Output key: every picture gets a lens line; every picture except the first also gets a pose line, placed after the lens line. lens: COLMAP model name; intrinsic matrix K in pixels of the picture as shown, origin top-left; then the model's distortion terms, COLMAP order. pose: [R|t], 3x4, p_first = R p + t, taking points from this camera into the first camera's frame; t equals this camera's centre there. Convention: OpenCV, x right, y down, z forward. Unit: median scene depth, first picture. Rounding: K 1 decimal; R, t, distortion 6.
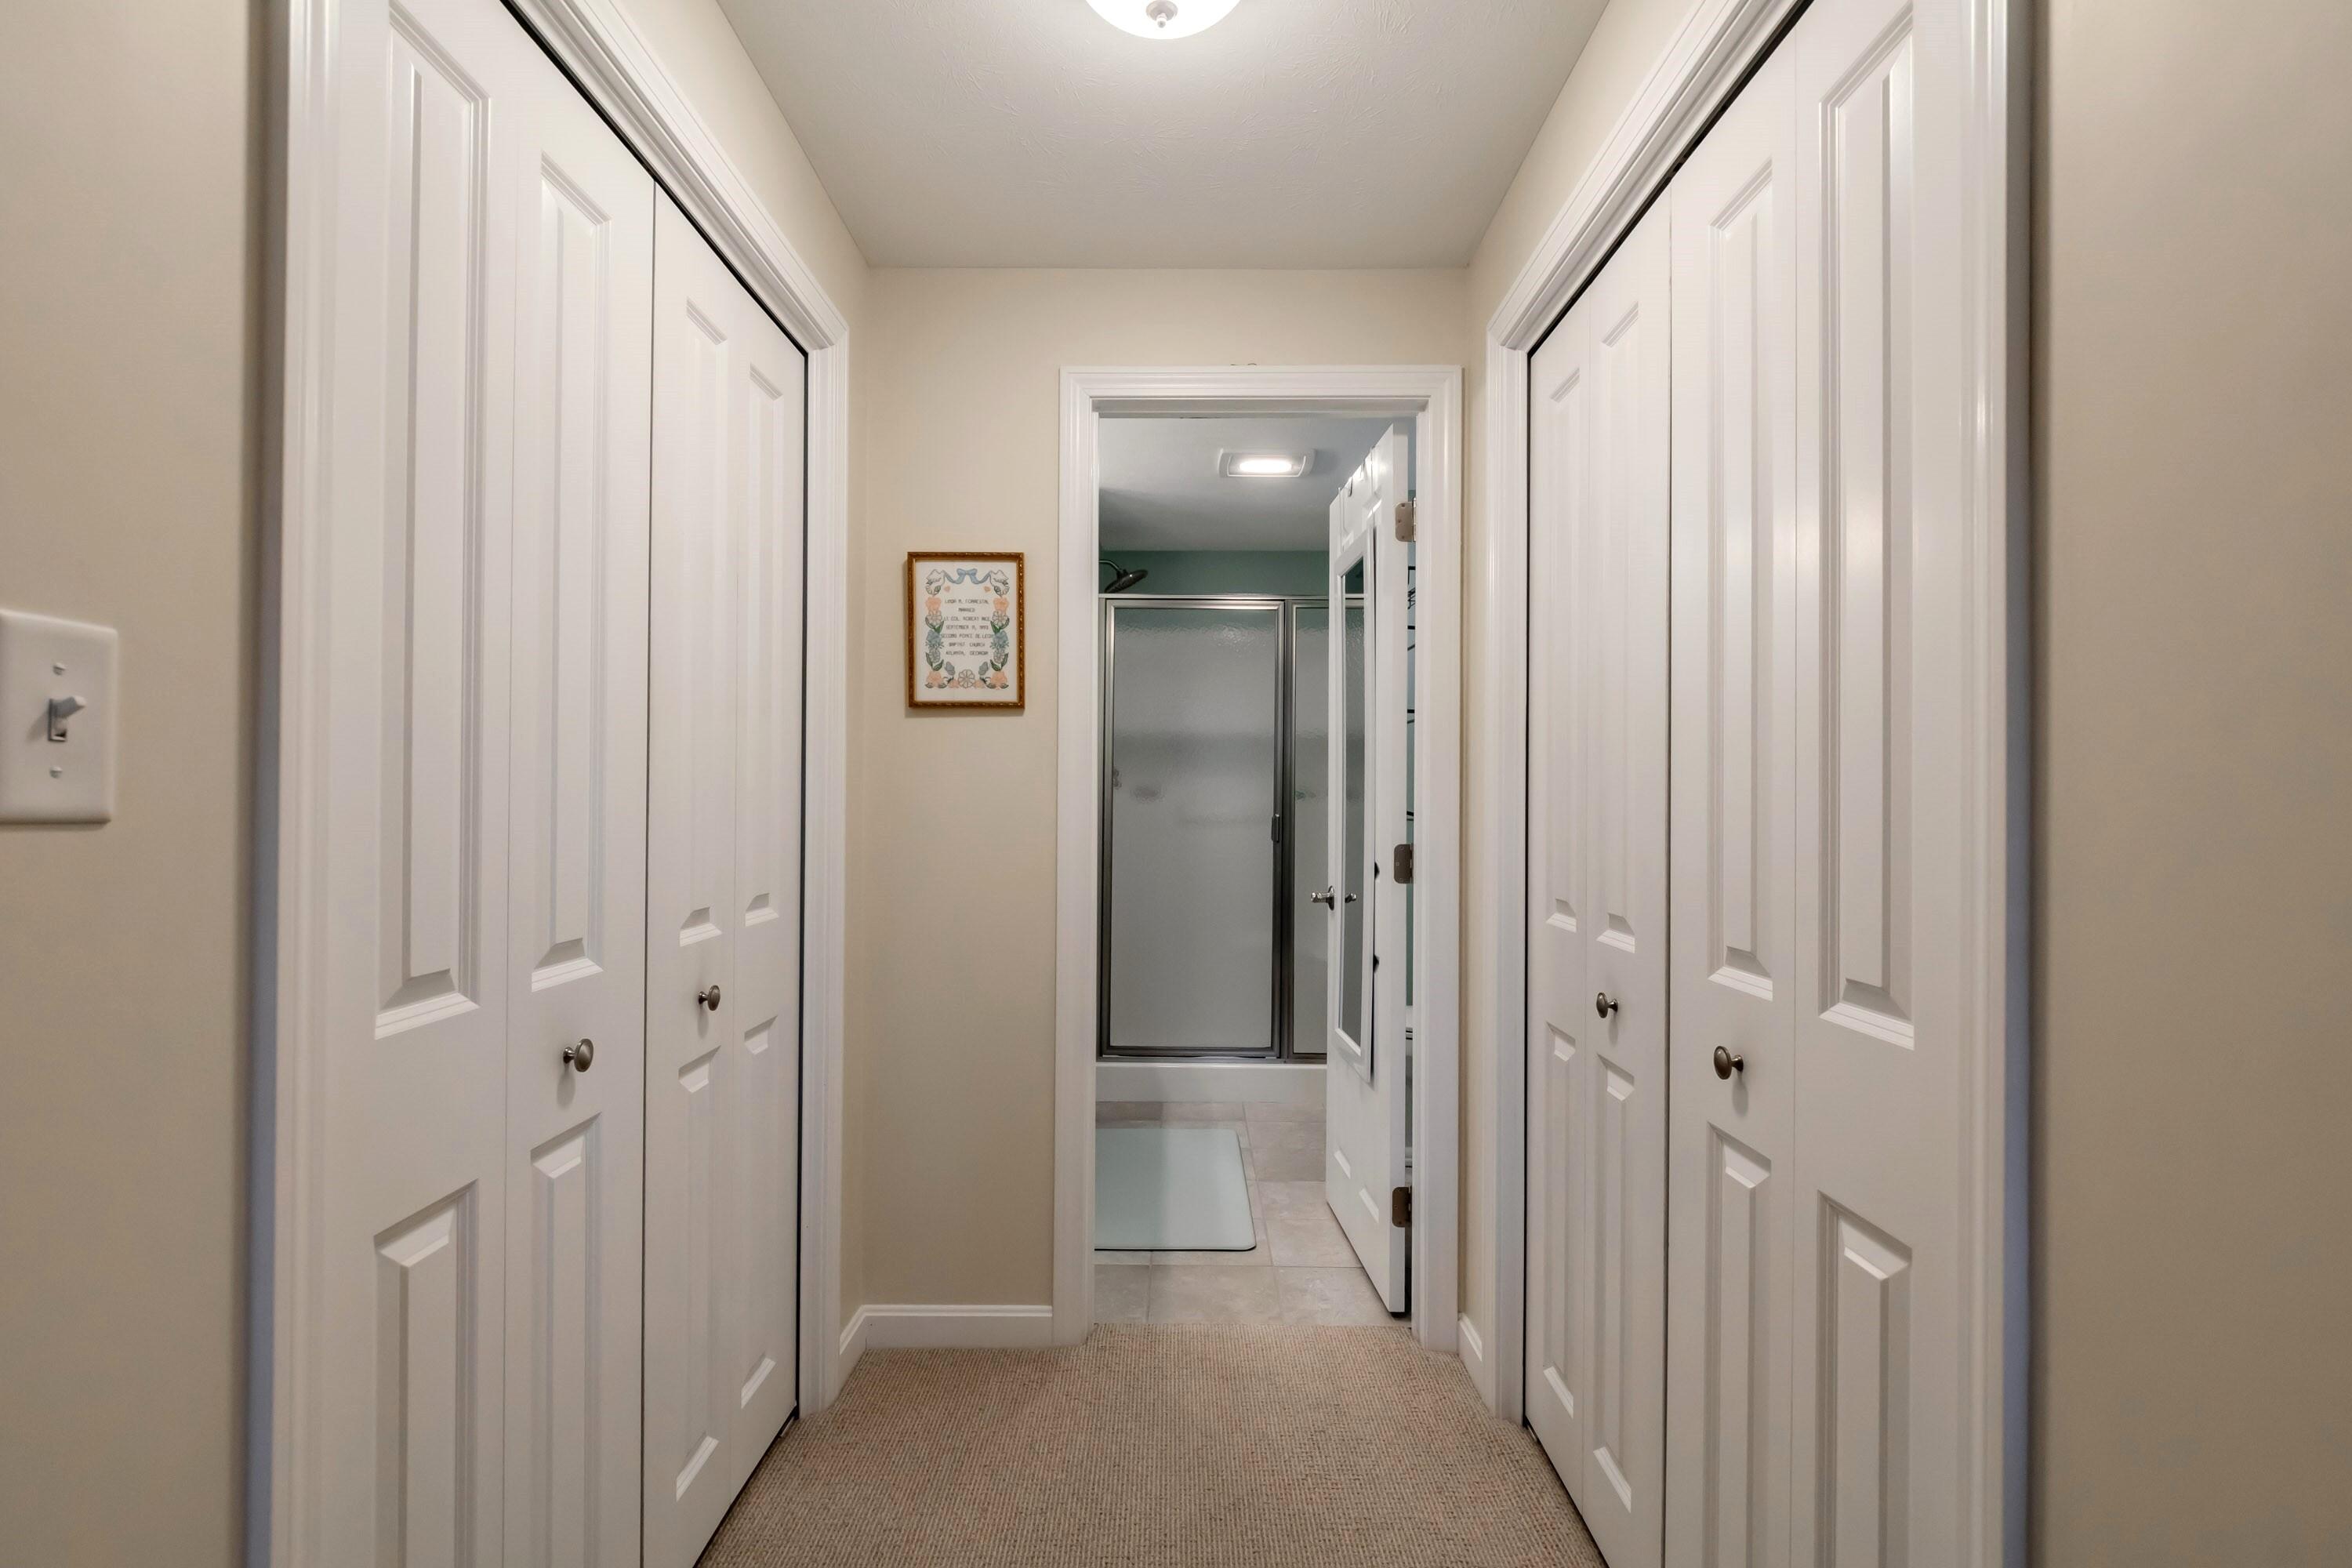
lens RADIAL K [[1110.5, 0, 1178.5], [0, 1110.5, 844.3], [0, 0, 1]] dist [-0.002921, 0.001813]
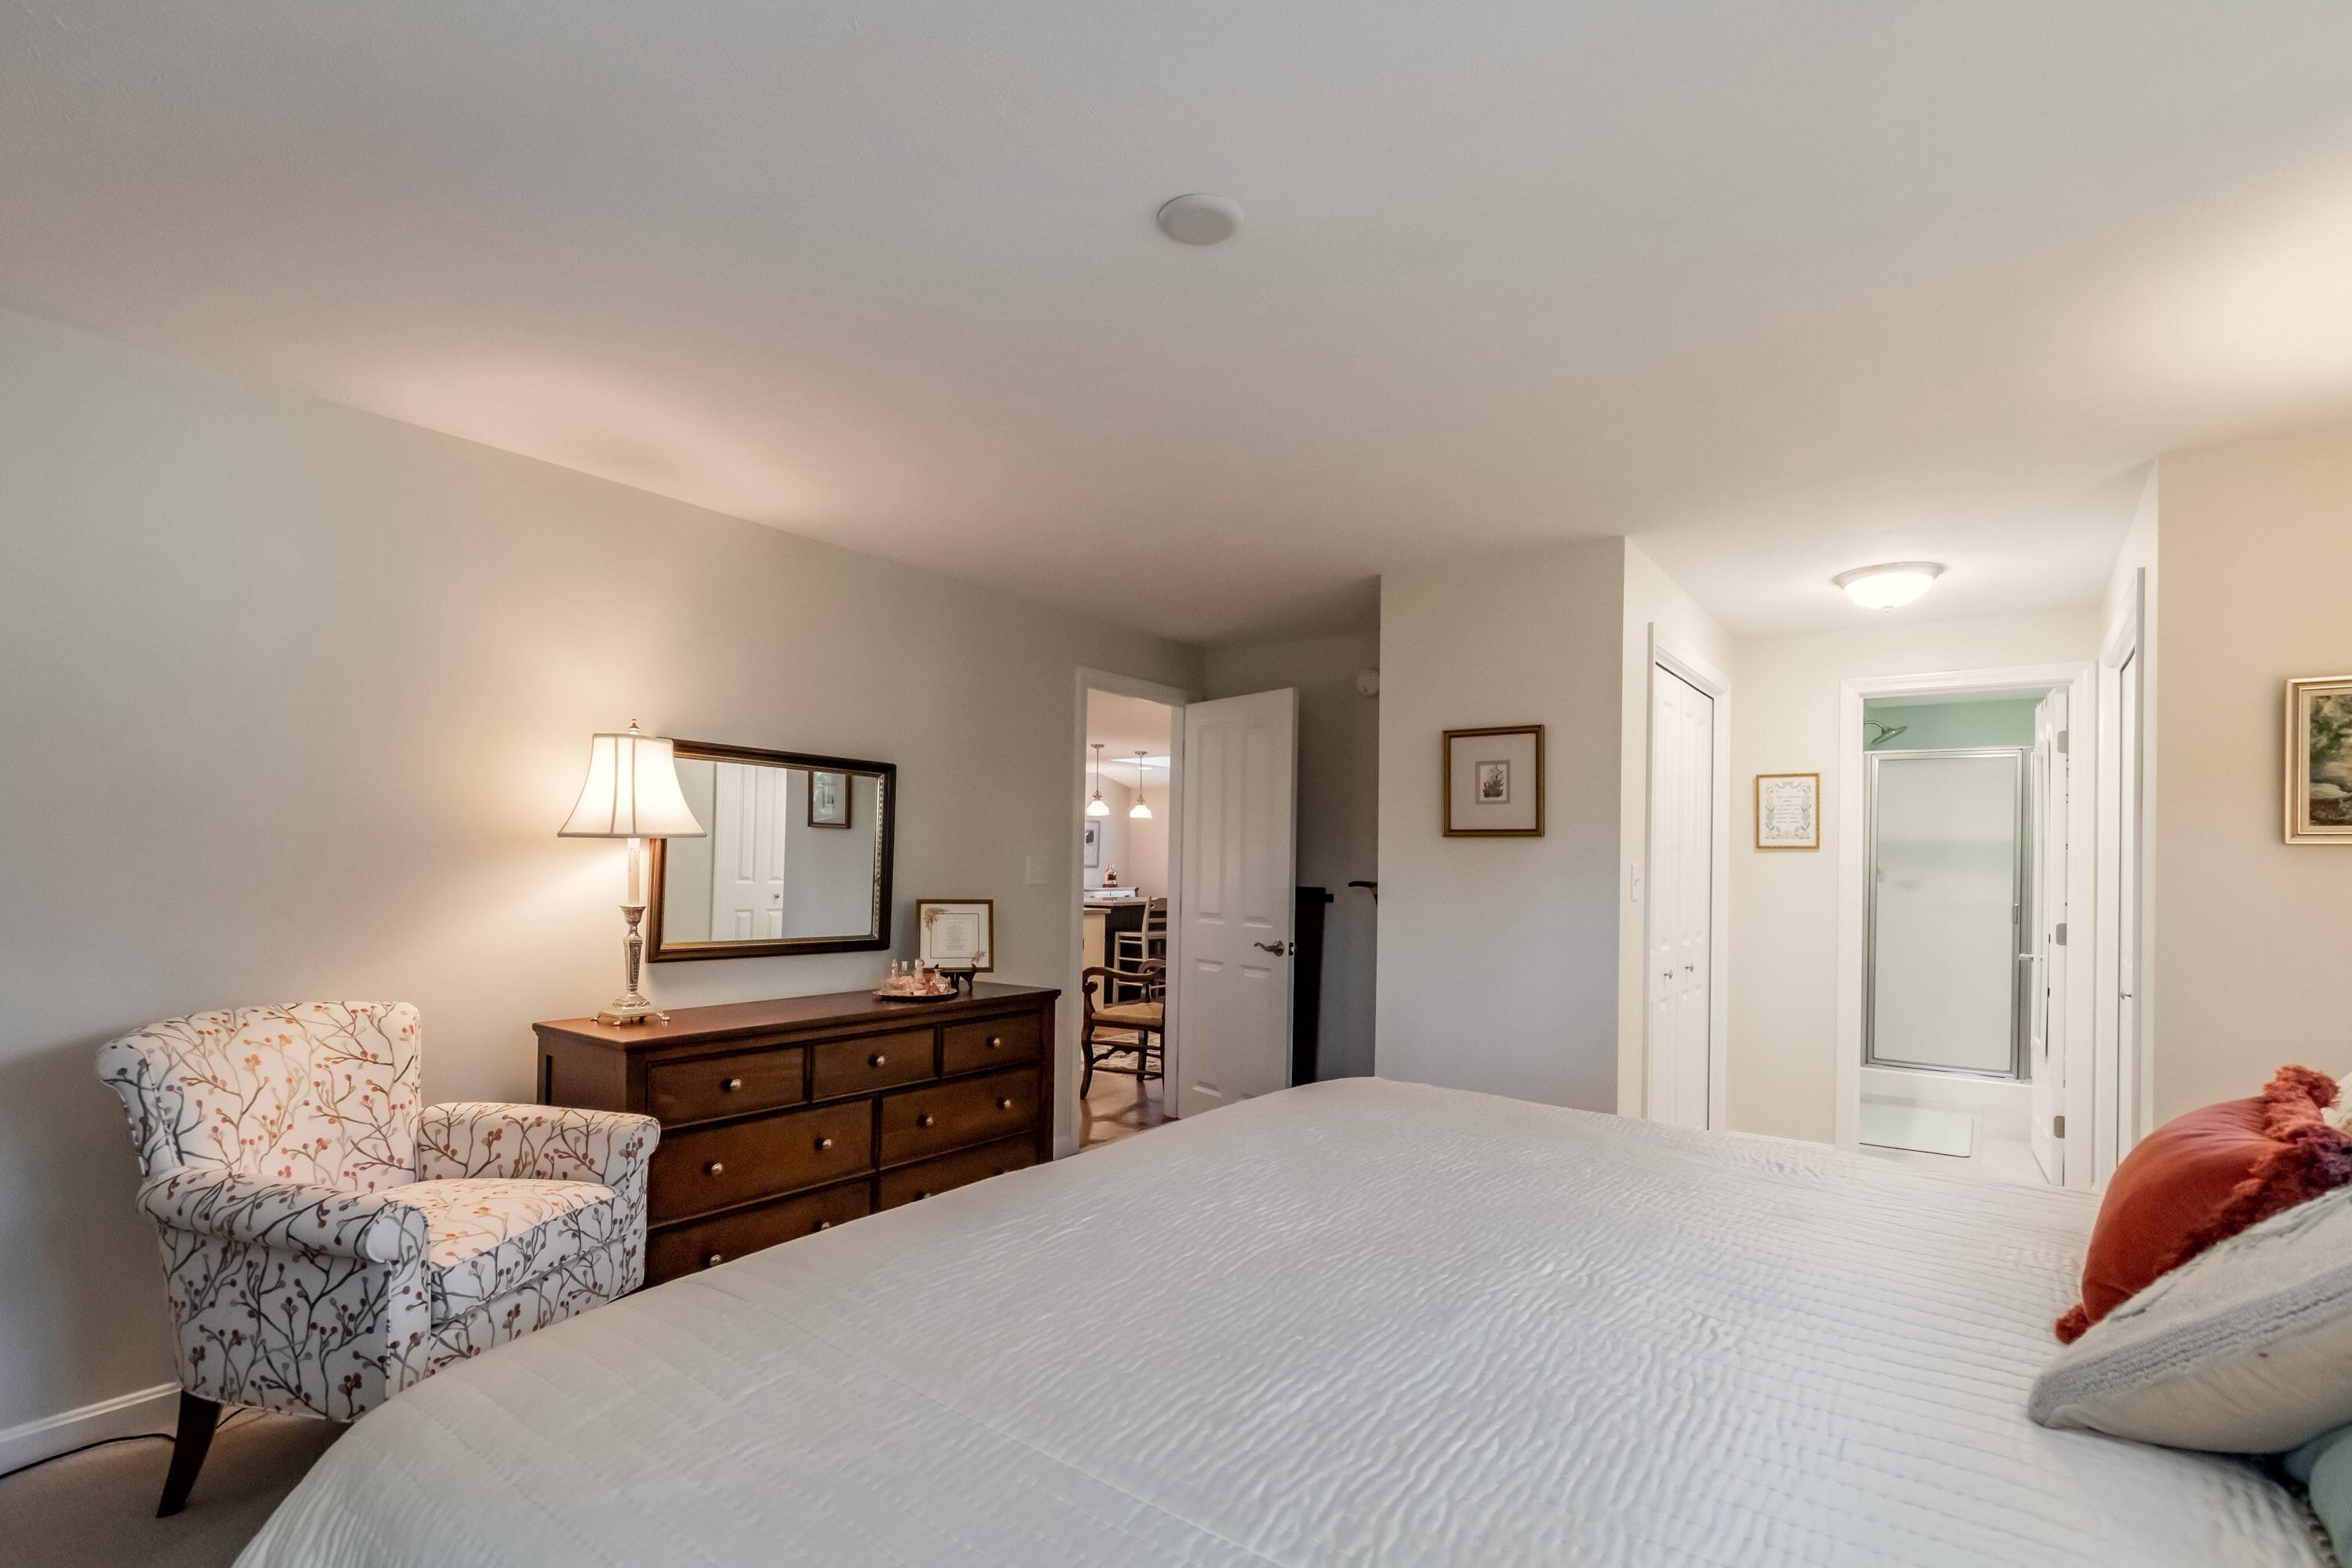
lens RADIAL K [[1110.5, 0, 1178.5], [0, 1110.5, 844.3], [0, 0, 1]] dist [-0.002921, 0.001813]
pose [[0.807642, -0.003234, -0.589665, 0.111440], [-0.036715, 0.997769, -0.055760, 0.026255], [0.588529, 0.066684, 0.805721, -1.327238]]
